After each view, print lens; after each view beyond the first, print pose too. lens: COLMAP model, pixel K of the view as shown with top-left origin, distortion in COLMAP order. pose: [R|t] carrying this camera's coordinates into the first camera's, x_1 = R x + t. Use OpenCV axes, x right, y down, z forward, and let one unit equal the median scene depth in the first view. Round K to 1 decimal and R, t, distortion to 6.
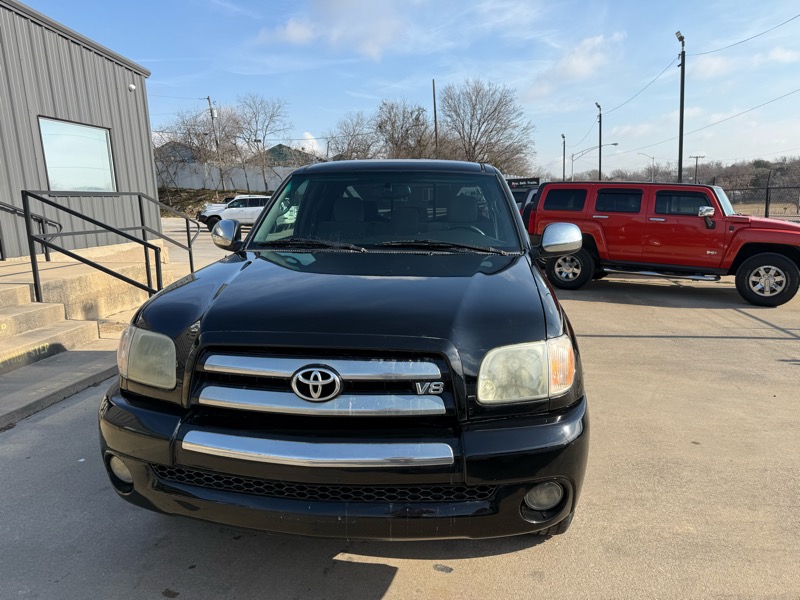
lens RADIAL K [[563.4, 0, 400.8], [0, 563.4, 301.3], [0, 0, 1]] dist [0.072209, -0.092991]
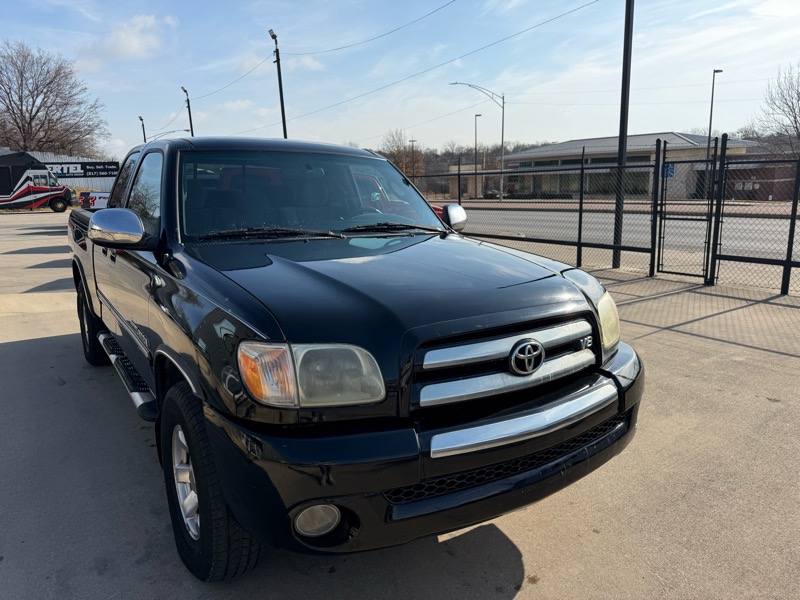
lens RADIAL K [[566.0, 0, 397.4], [0, 566.0, 301.4], [0, 0, 1]] dist [0.040758, -0.048841]
pose [[0.753844, -0.131194, 0.643823, -0.209196], [0.117102, 0.991002, 0.064827, -0.010857], [-0.646534, 0.026523, 0.762424, 0.075607]]
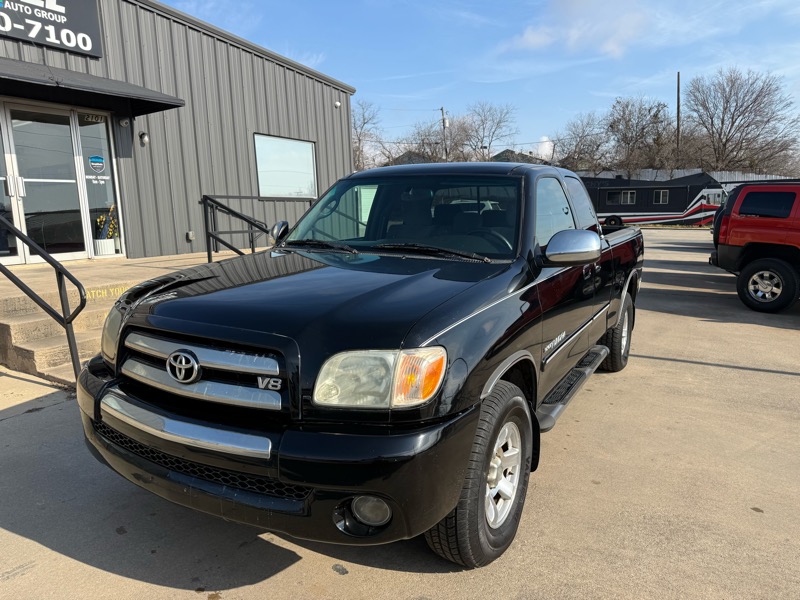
lens RADIAL K [[564.0, 0, 402.8], [0, 564.0, 297.3], [0, 0, 1]] dist [0.046234, -0.050584]
pose [[0.920879, 0.067716, -0.383923, 0.141183], [-0.073098, 0.997325, 0.000573, -0.004736], [0.382934, 0.027536, 0.923365, 0.028077]]
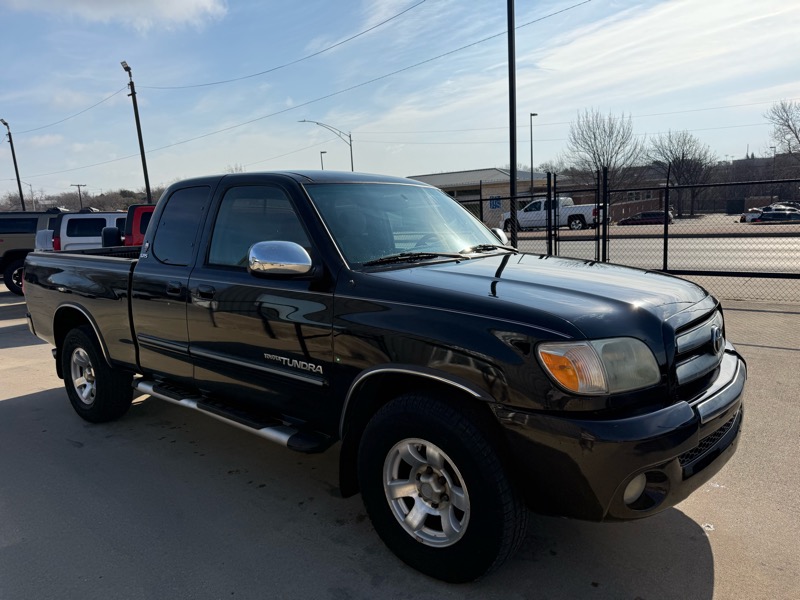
lens RADIAL K [[564.0, 0, 402.8], [0, 564.0, 297.3], [0, 0, 1]] dist [0.046234, -0.050584]
pose [[0.532199, -0.134420, 0.835880, -0.339967], [0.180660, 0.982606, 0.042990, -0.028160], [-0.827119, 0.128130, 0.547226, 0.183385]]
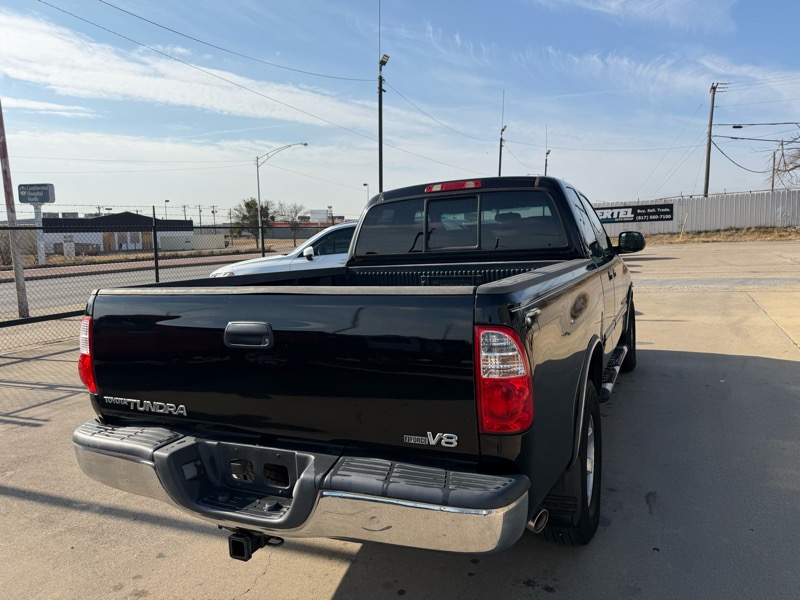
lens RADIAL K [[567.2, 0, 402.9], [0, 567.2, 299.6], [0, 0, 1]] dist [0.045037, -0.068105]
pose [[-0.953696, 0.011406, 0.300555, -0.078151], [0.097369, 0.957177, 0.272639, -0.164014], [-0.284574, 0.289279, -0.913967, 0.980166]]
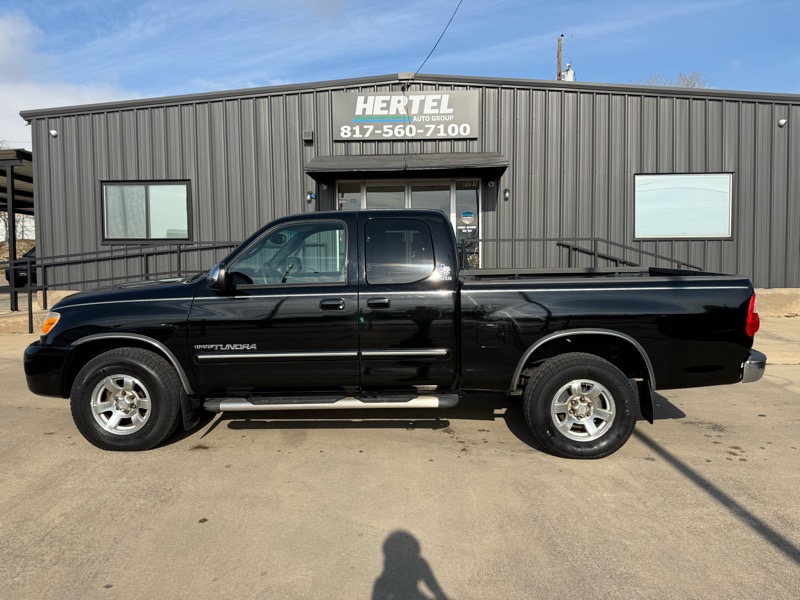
lens RADIAL K [[567.2, 0, 402.9], [0, 567.2, 299.6], [0, 0, 1]] dist [0.045037, -0.068105]
pose [[0.077733, 0.091230, -0.992791, 0.559666], [-0.168365, 0.982703, 0.077120, -0.081527], [0.982655, 0.161156, 0.091748, 0.475249]]
